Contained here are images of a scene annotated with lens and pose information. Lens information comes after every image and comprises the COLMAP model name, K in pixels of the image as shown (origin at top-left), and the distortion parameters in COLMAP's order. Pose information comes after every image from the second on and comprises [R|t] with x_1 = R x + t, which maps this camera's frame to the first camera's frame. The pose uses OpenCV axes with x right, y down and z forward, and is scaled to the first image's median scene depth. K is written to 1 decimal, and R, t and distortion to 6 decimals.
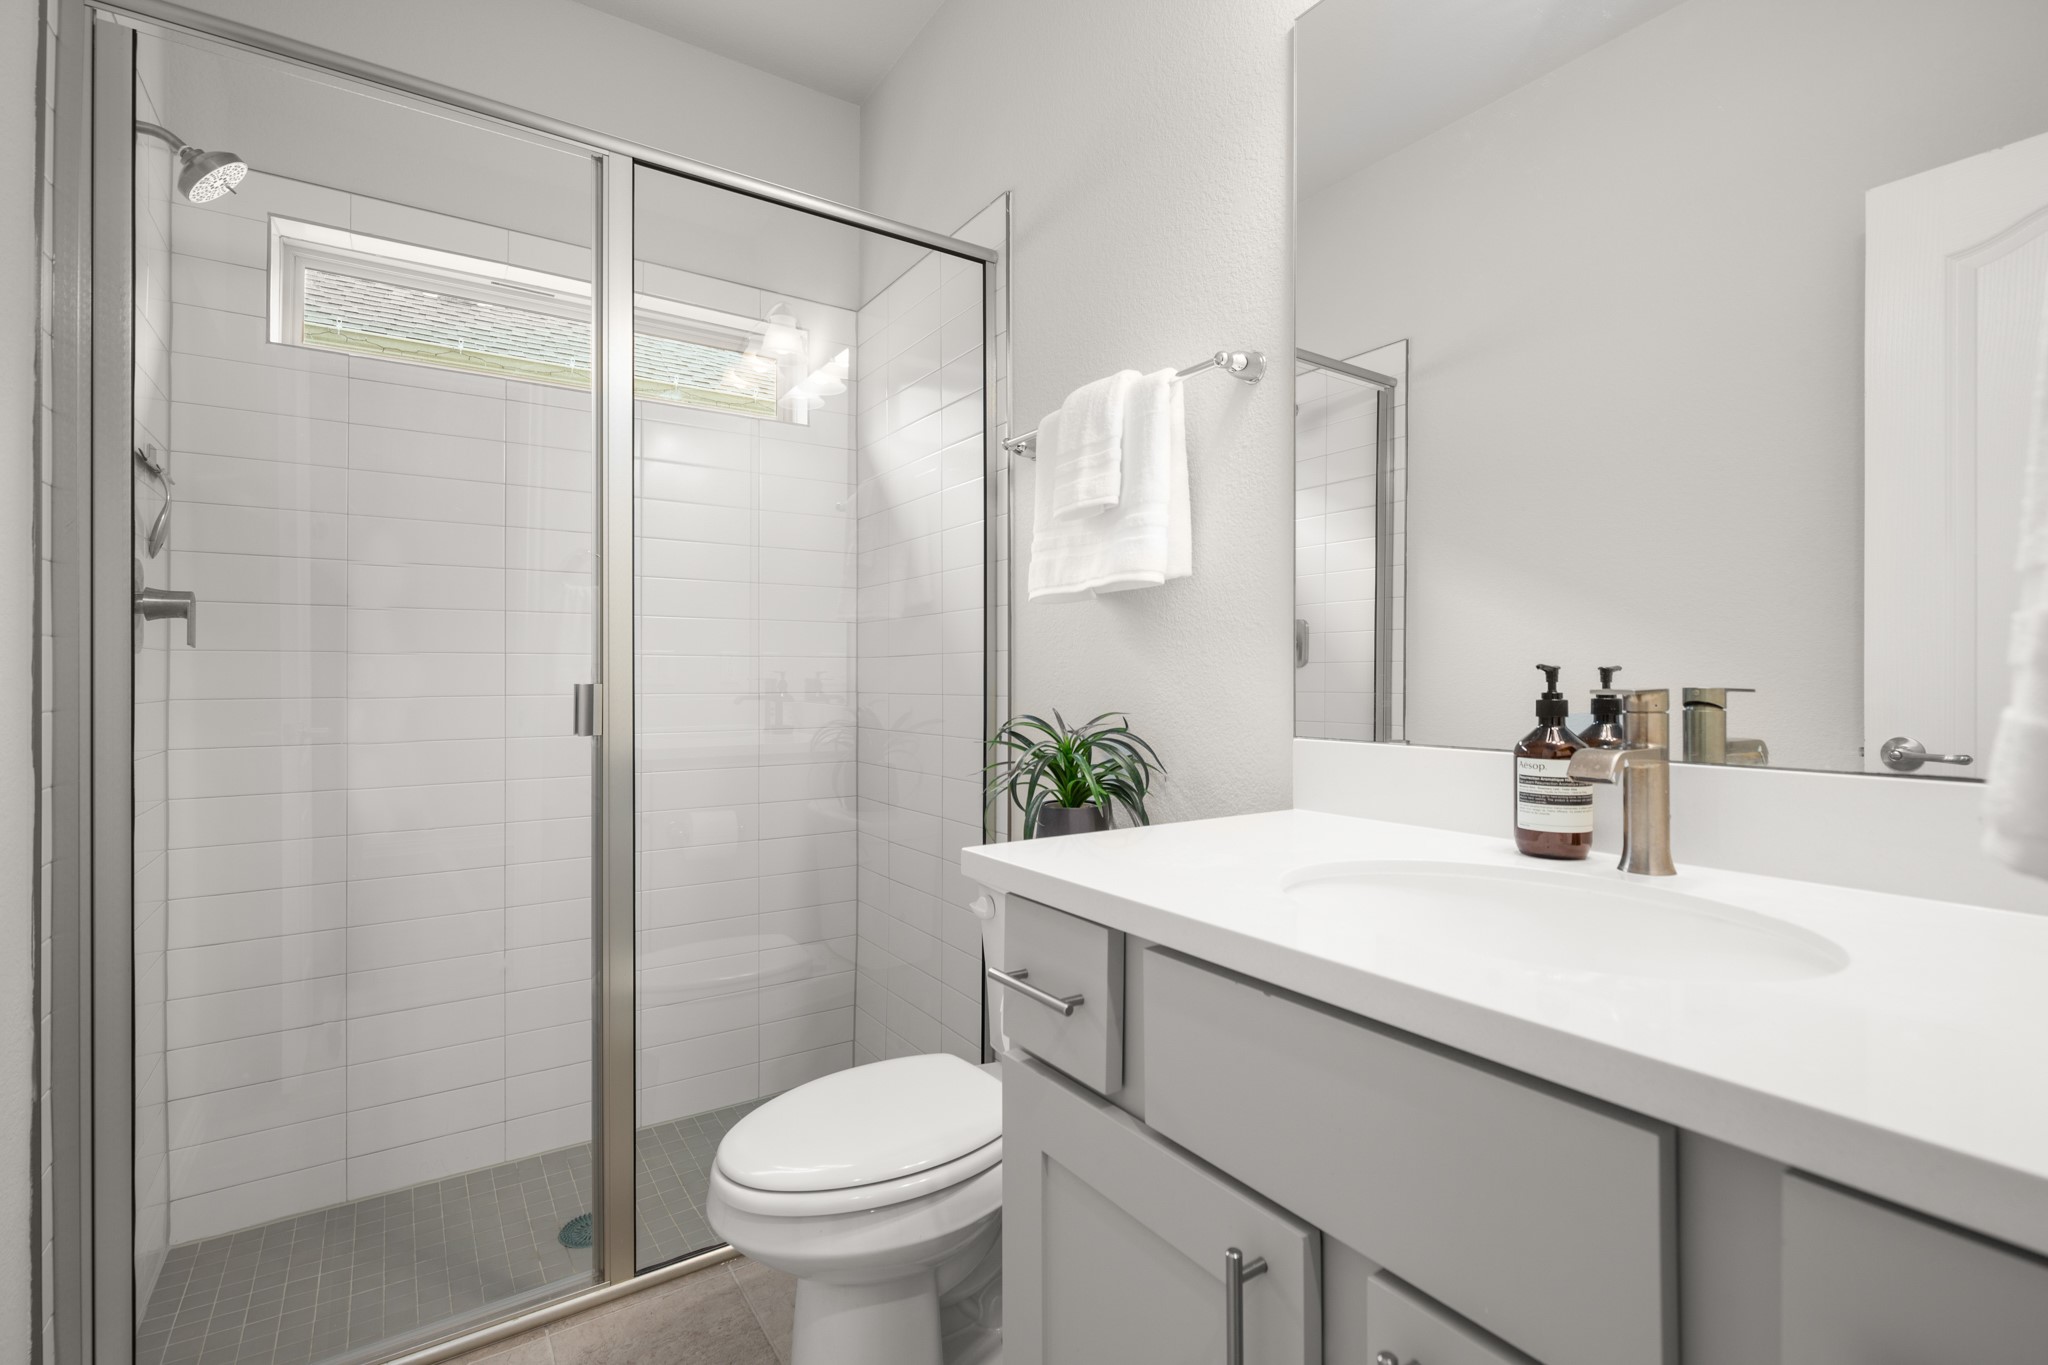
lens RADIAL K [[933.2, 0, 1023.2], [0, 933.2, 675.1], [0, 0, 1]] dist [-0.004784, 0.000030]
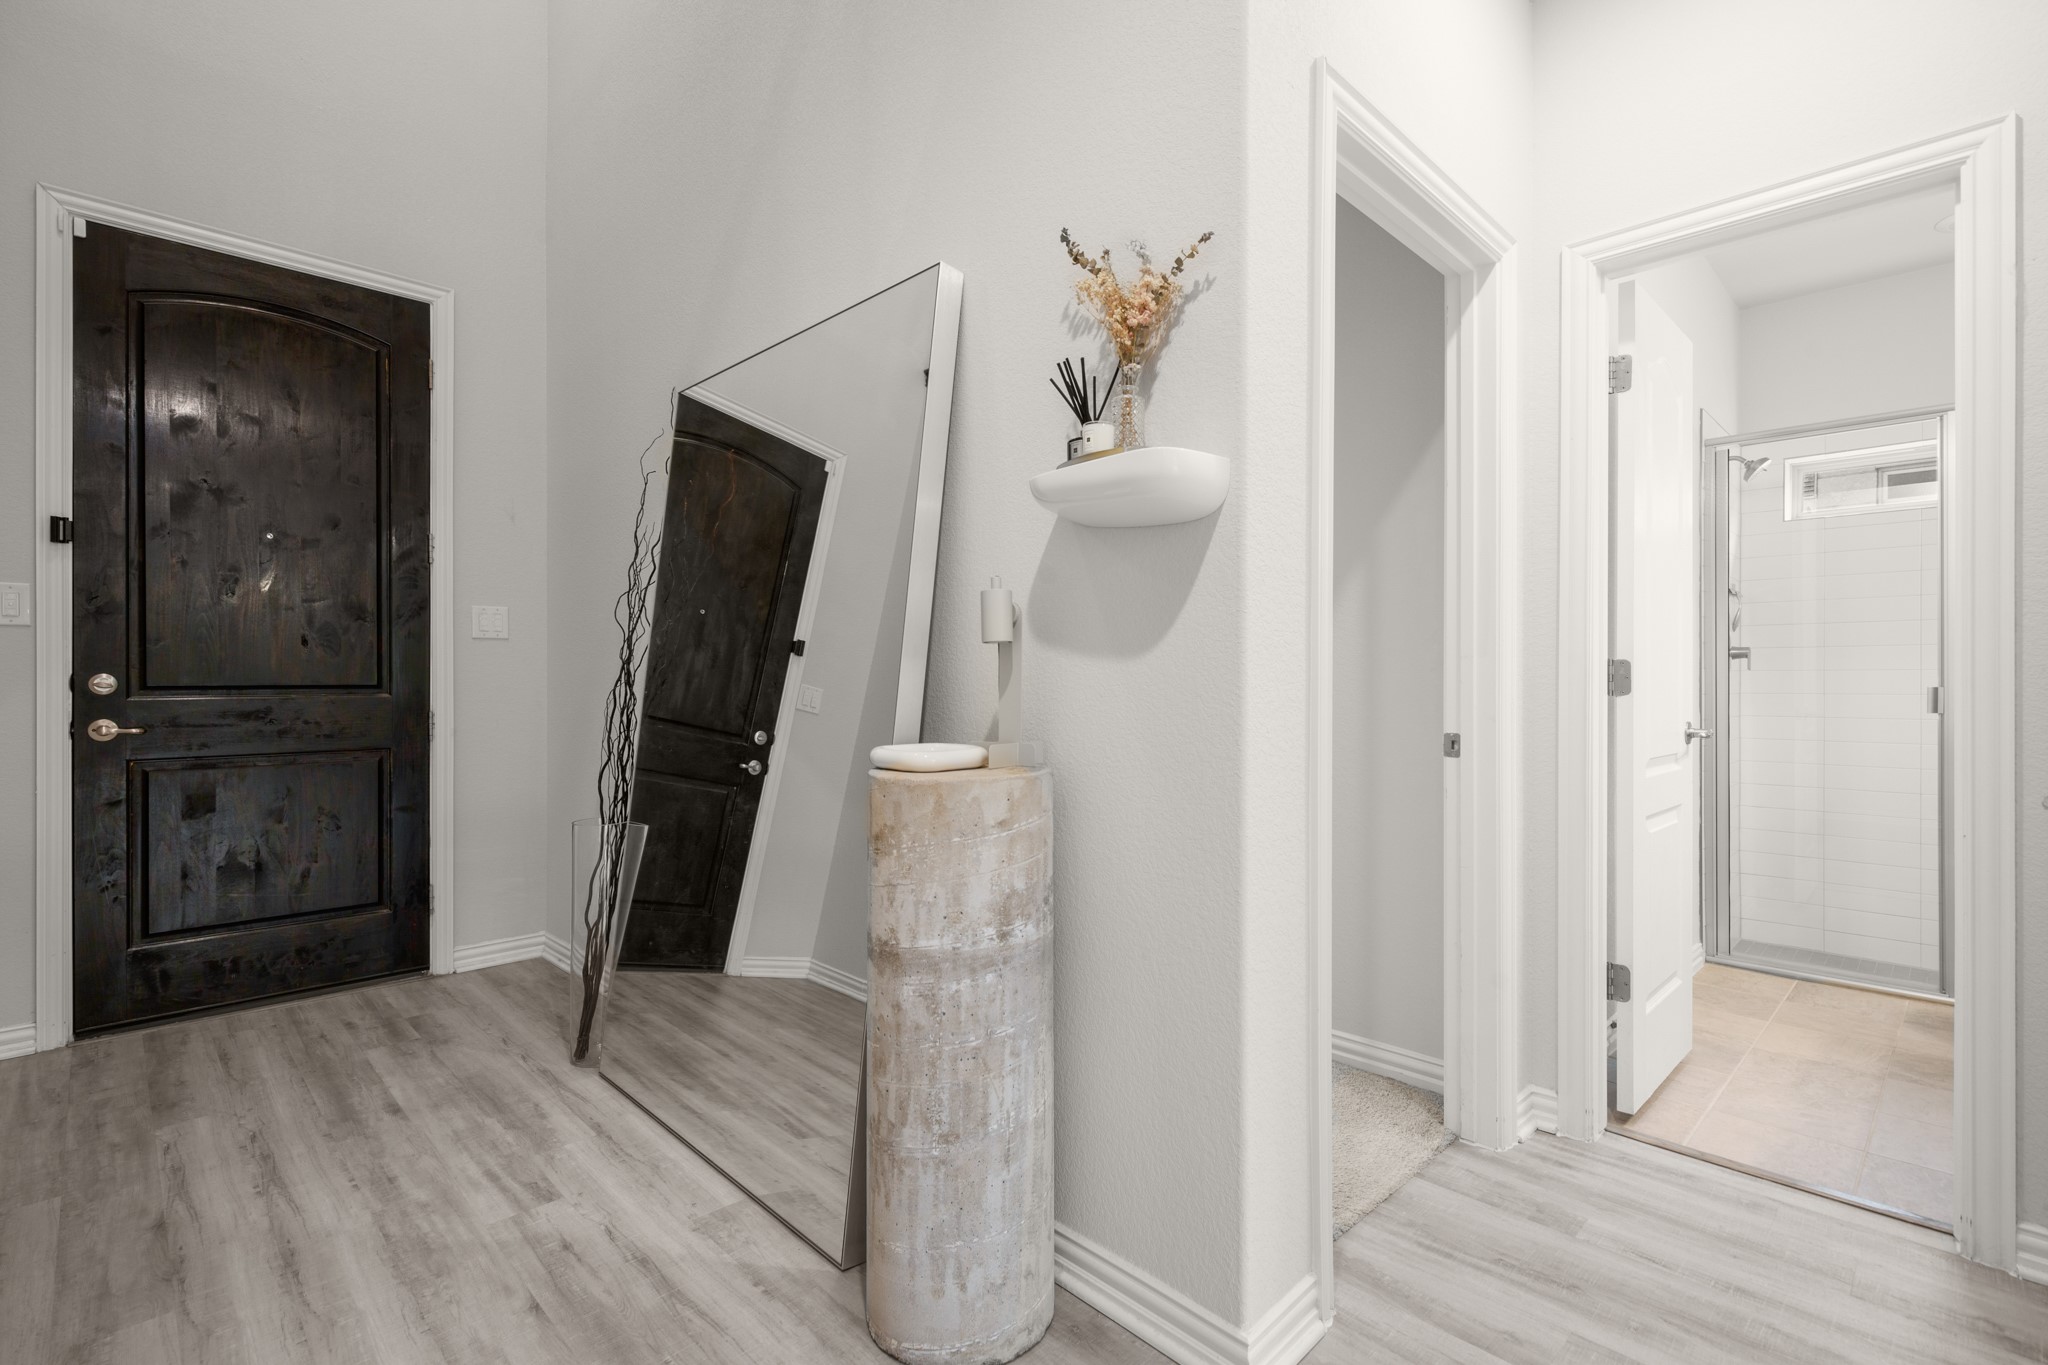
lens RADIAL K [[933.2, 0, 1022.2], [0, 933.2, 675.1], [0, 0, 1]] dist [-0.004784, 0.000030]
pose [[0.174888, 0.003897, -0.984581, 1.157531], [-0.001402, 0.999992, 0.003709, -0.020565], [0.984587, 0.000732, 0.174893, -1.285367]]
